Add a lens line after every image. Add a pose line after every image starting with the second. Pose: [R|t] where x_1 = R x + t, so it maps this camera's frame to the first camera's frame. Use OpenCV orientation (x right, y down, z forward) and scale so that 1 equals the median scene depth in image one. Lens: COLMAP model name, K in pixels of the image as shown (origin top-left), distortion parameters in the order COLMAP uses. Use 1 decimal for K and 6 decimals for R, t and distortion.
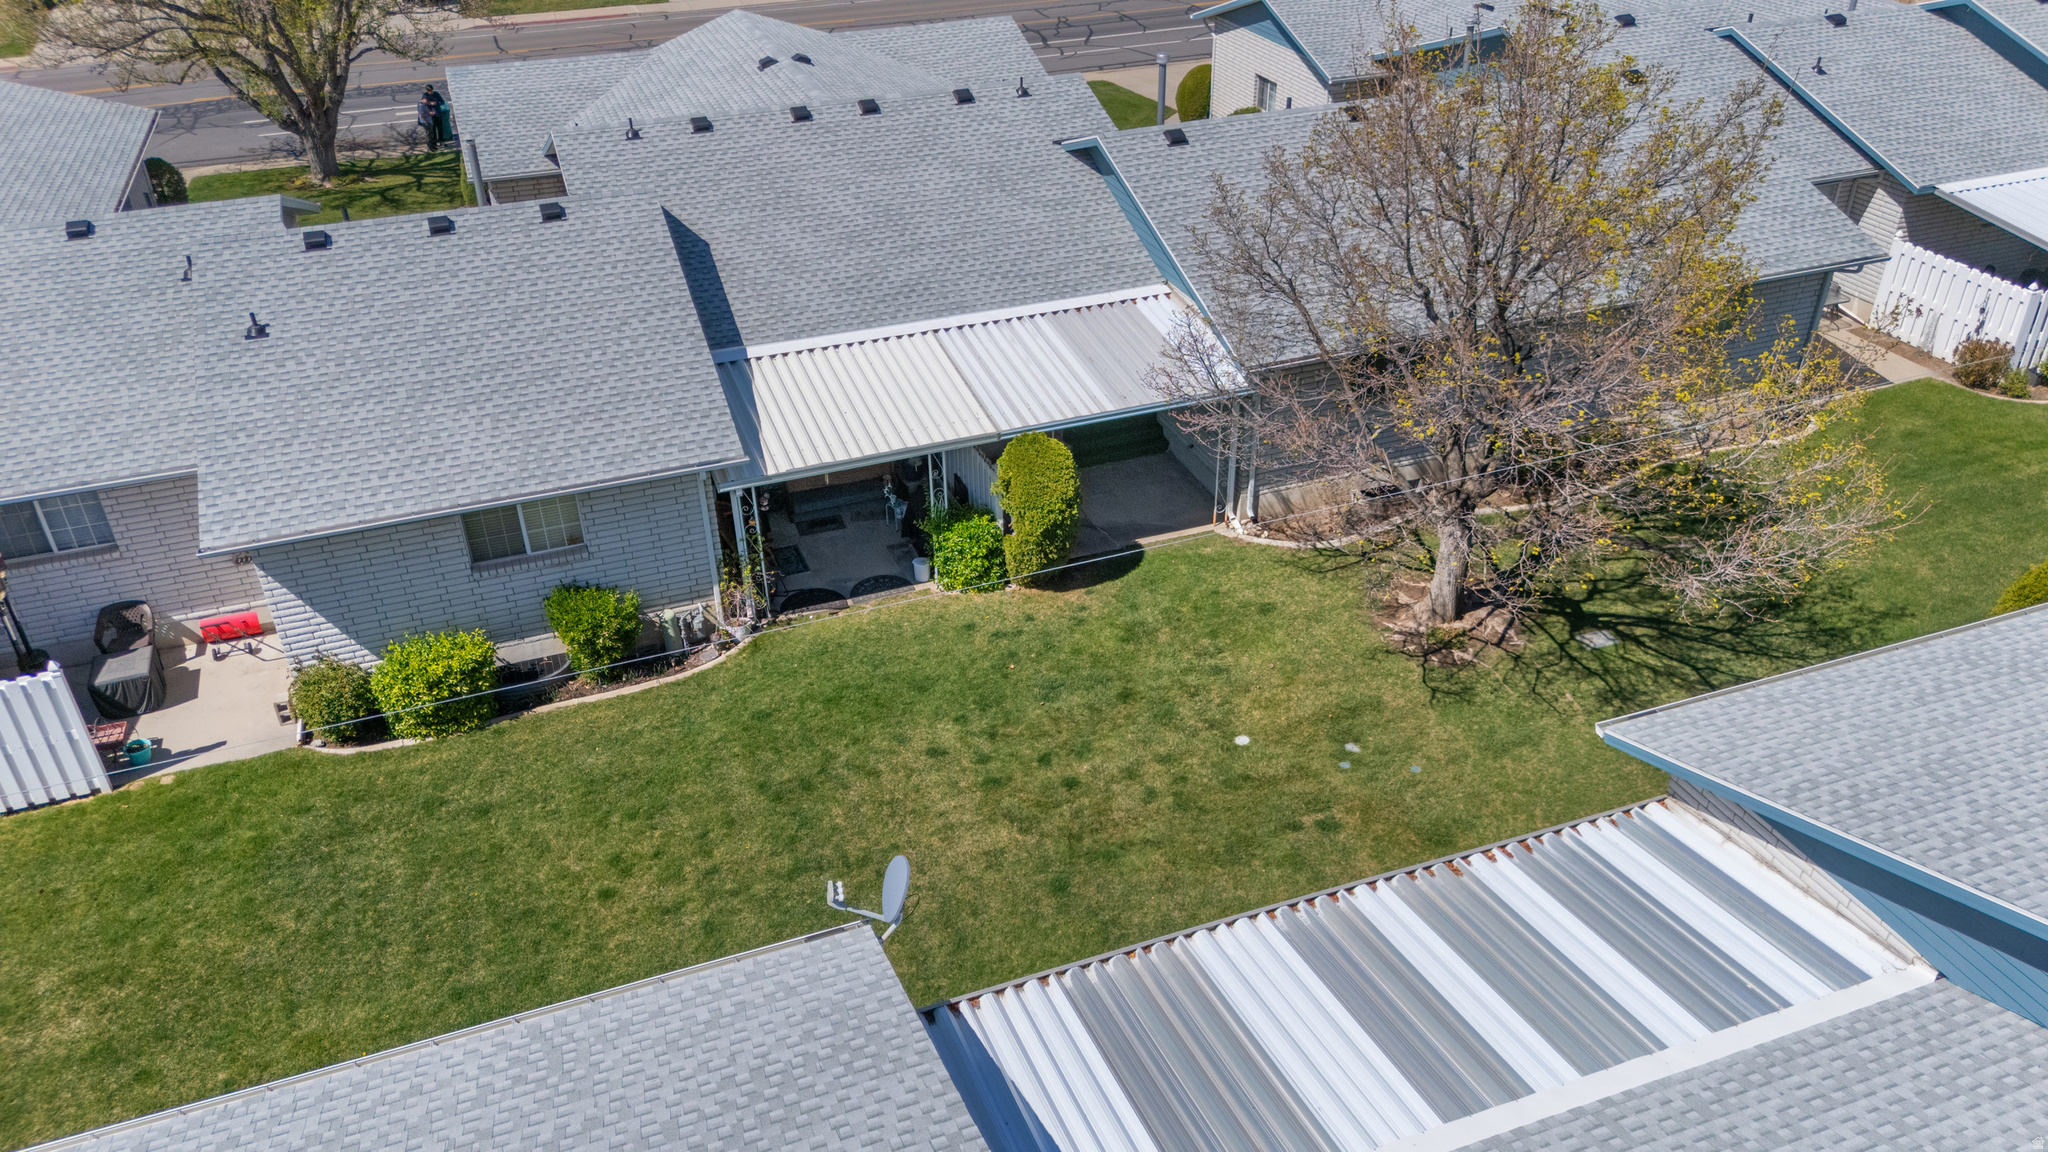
lens RADIAL K [[1515.0, 0, 1027.1], [0, 1515.0, 565.6], [0, 0, 1]] dist [0.073968, -0.069436]
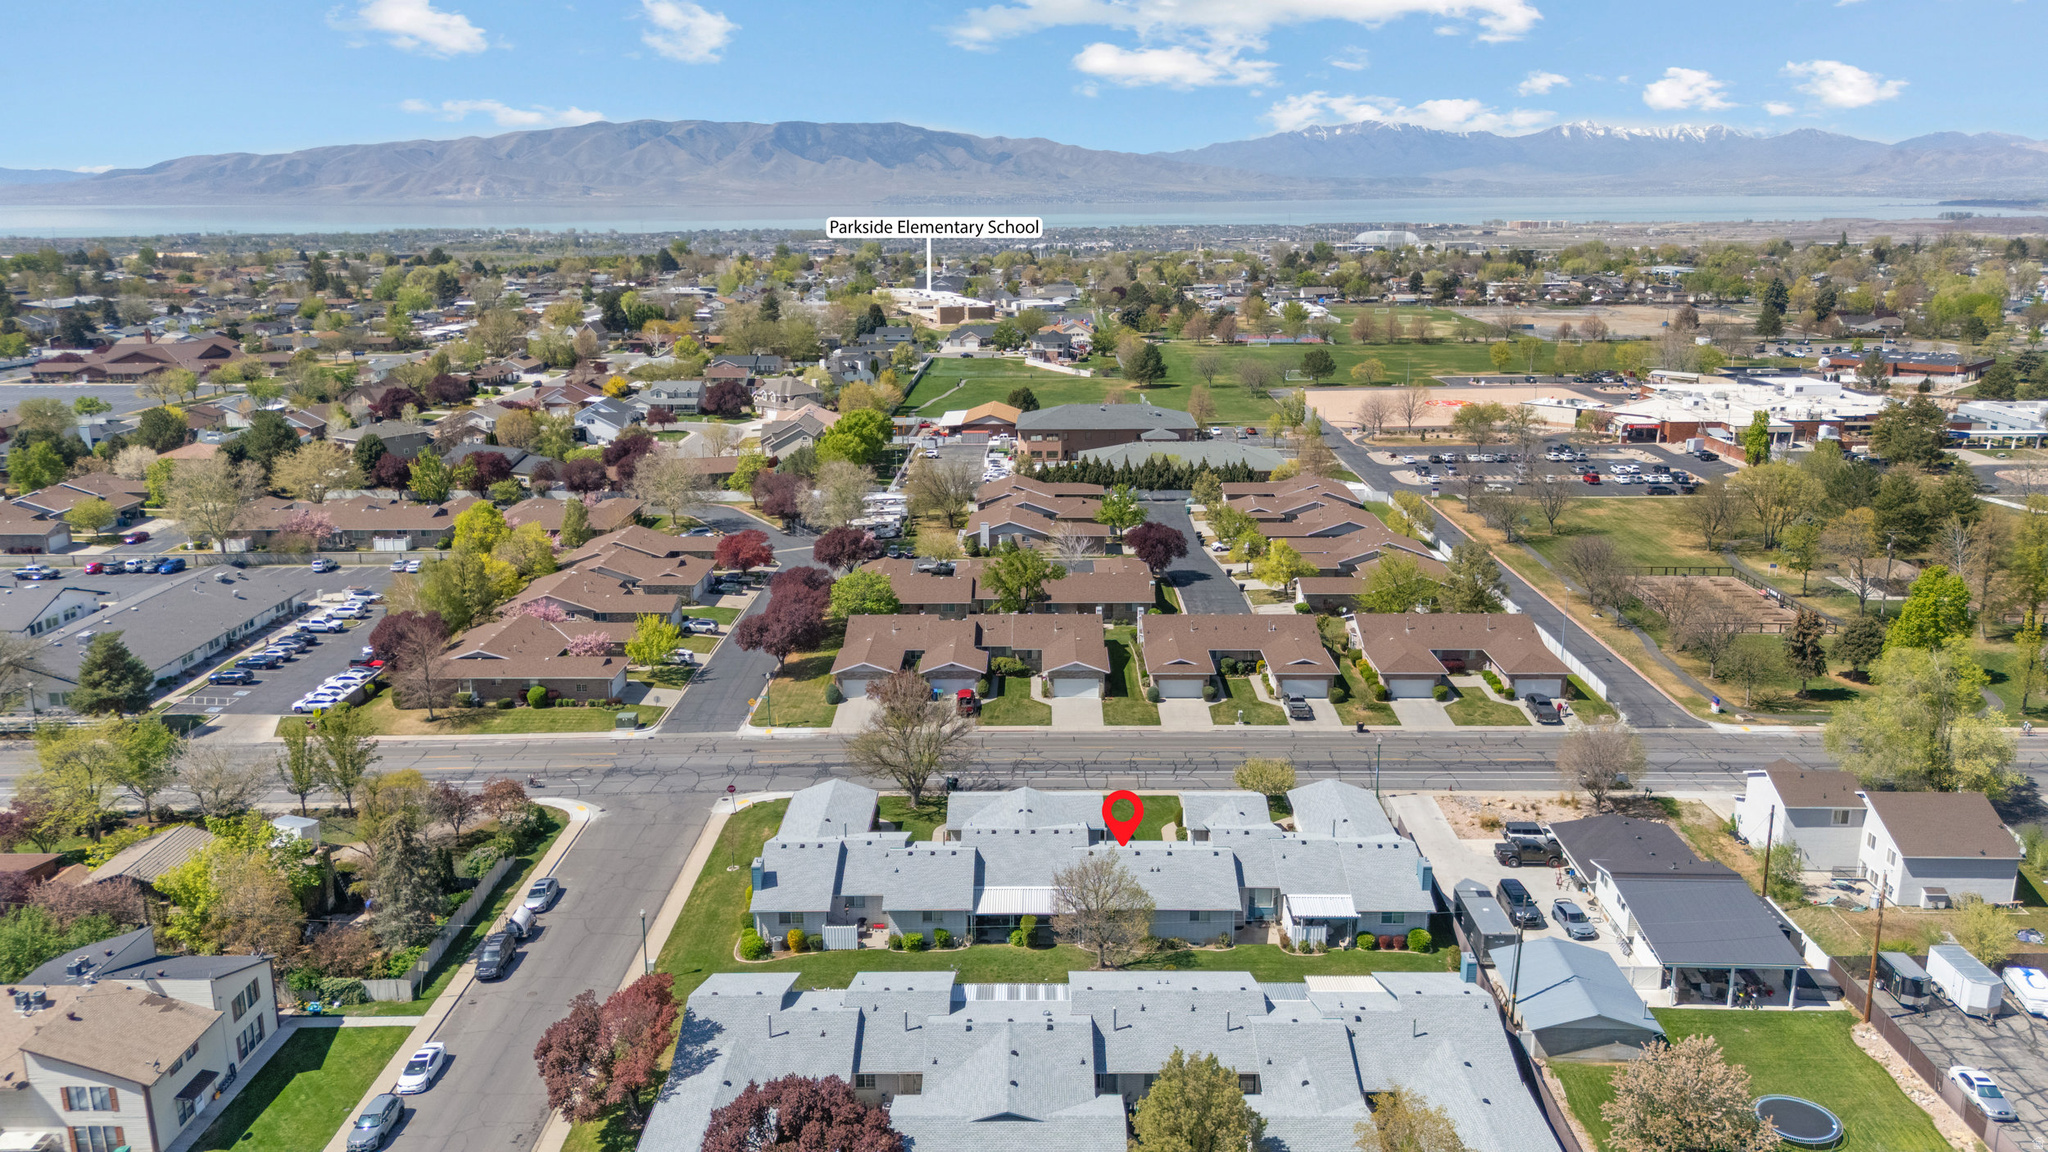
lens RADIAL K [[1515.0, 0, 1027.1], [0, 1515.0, 565.6], [0, 0, 1]] dist [0.073968, -0.069436]
pose [[0.936084, 0.096803, -0.338196, 1.621836], [-0.190897, 0.947308, -0.257229, 0.118421], [0.295475, 0.305348, 0.905239, -4.003530]]
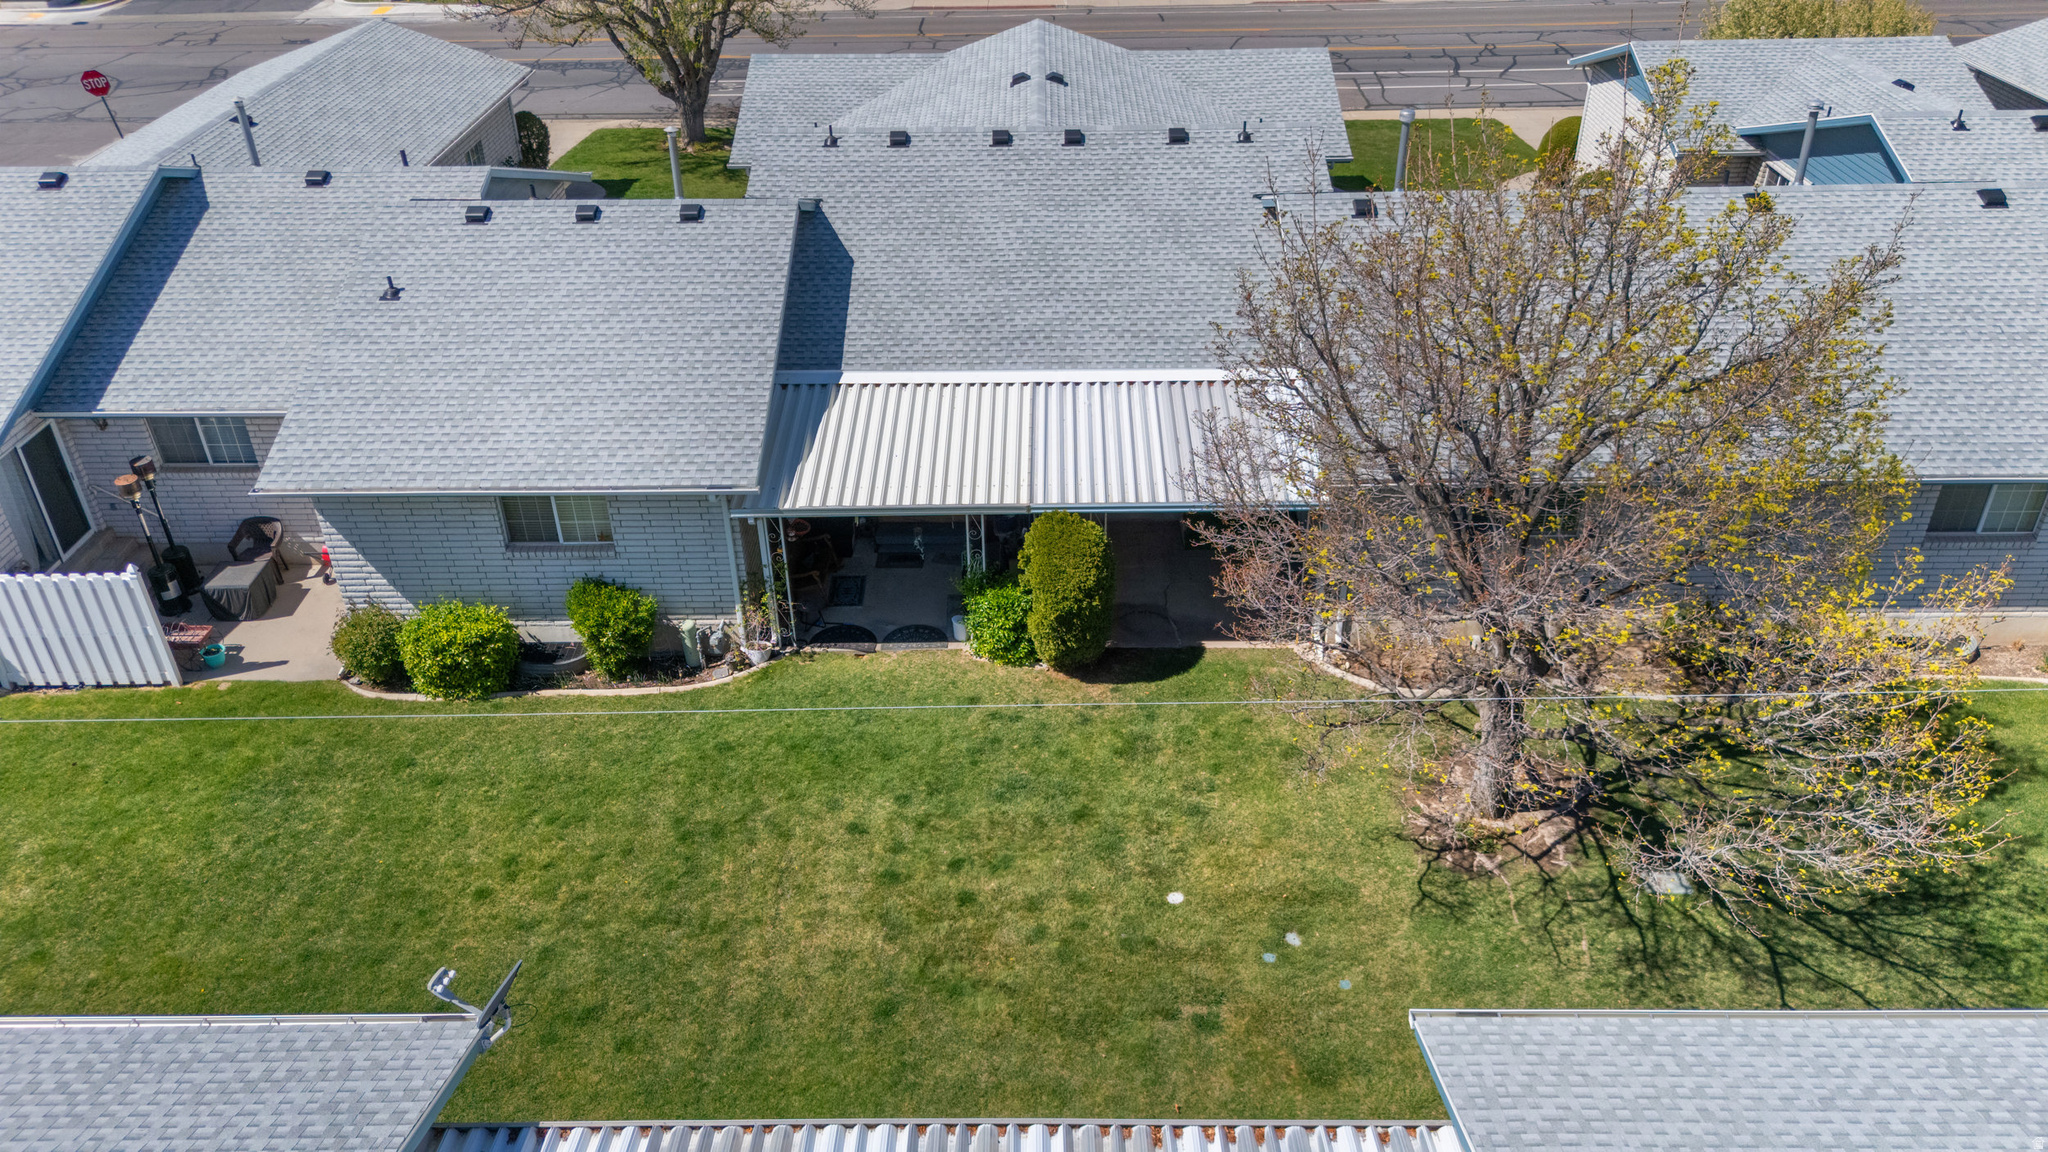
lens RADIAL K [[1515.0, 0, 1027.1], [0, 1515.0, 565.6], [0, 0, 1]] dist [0.073968, -0.069436]
pose [[0.935626, 0.189468, -0.297837, 0.268075], [-0.187143, 0.981651, 0.036582, -0.085991], [0.299303, 0.021510, 0.953916, 0.108305]]
